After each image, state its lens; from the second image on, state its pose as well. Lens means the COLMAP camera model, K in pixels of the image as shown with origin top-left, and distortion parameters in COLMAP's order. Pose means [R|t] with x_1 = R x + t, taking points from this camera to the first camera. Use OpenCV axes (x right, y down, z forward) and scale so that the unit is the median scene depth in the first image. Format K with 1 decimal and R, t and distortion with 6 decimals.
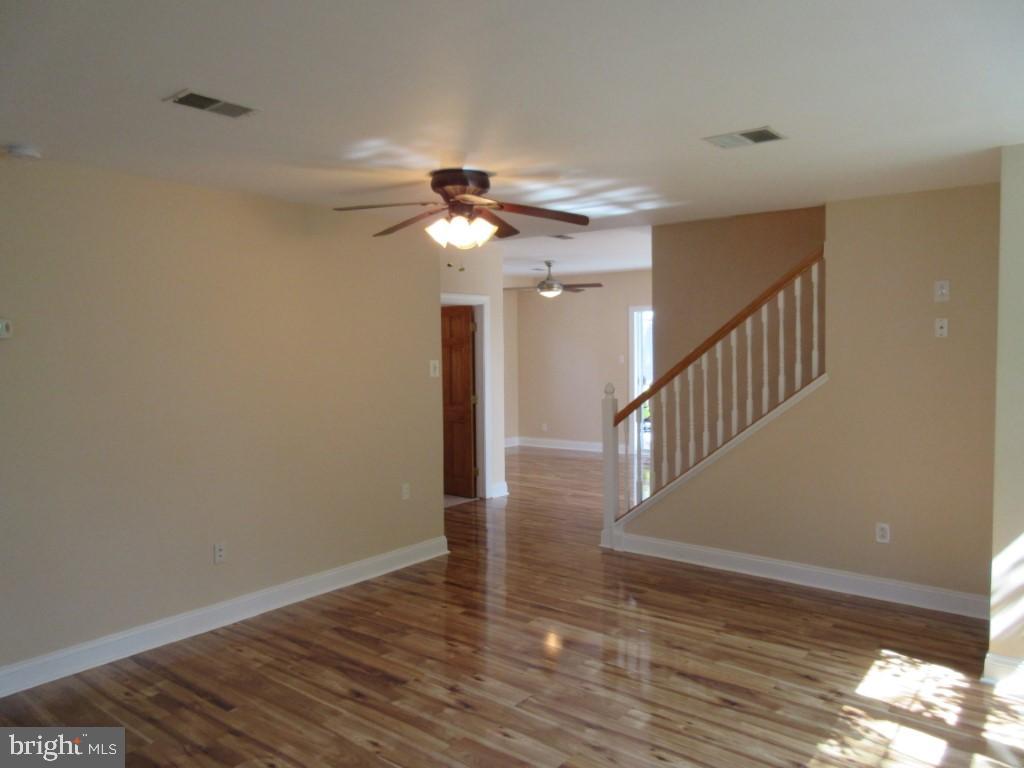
lens RADIAL K [[764.0, 0, 516.7], [0, 764.0, 378.7], [0, 0, 1]] dist [0.002397, -0.001058]
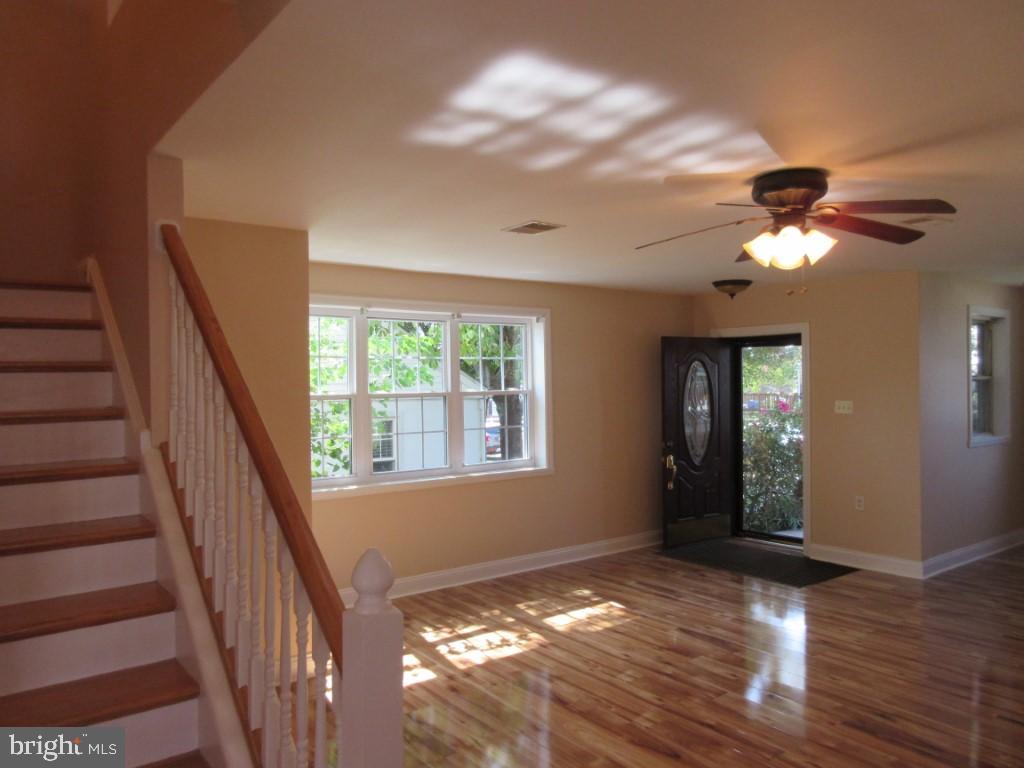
lens RADIAL K [[764.0, 0, 514.0], [0, 764.0, 386.5], [0, 0, 1]] dist [0.002397, -0.001058]
pose [[-0.968437, 0.015647, 0.248767, 0.014268], [0.028993, 0.998325, 0.050074, -0.099630], [-0.247567, 0.055706, -0.967268, 1.986956]]
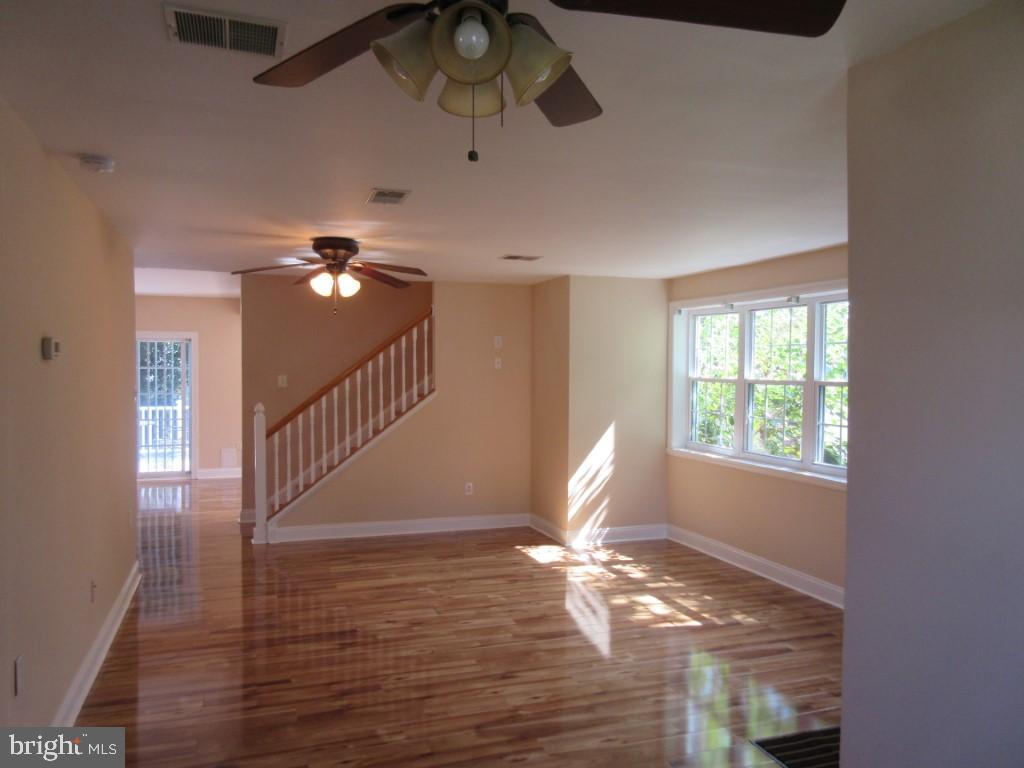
lens RADIAL K [[764.0, 0, 512.2], [0, 764.0, 384.2], [0, 0, 1]] dist [0.002397, -0.001058]
pose [[0.536178, -0.009924, 0.844047, -1.074473], [0.030040, 0.999522, -0.007331, -0.007091], [-0.843570, 0.029286, 0.536220, 0.055950]]
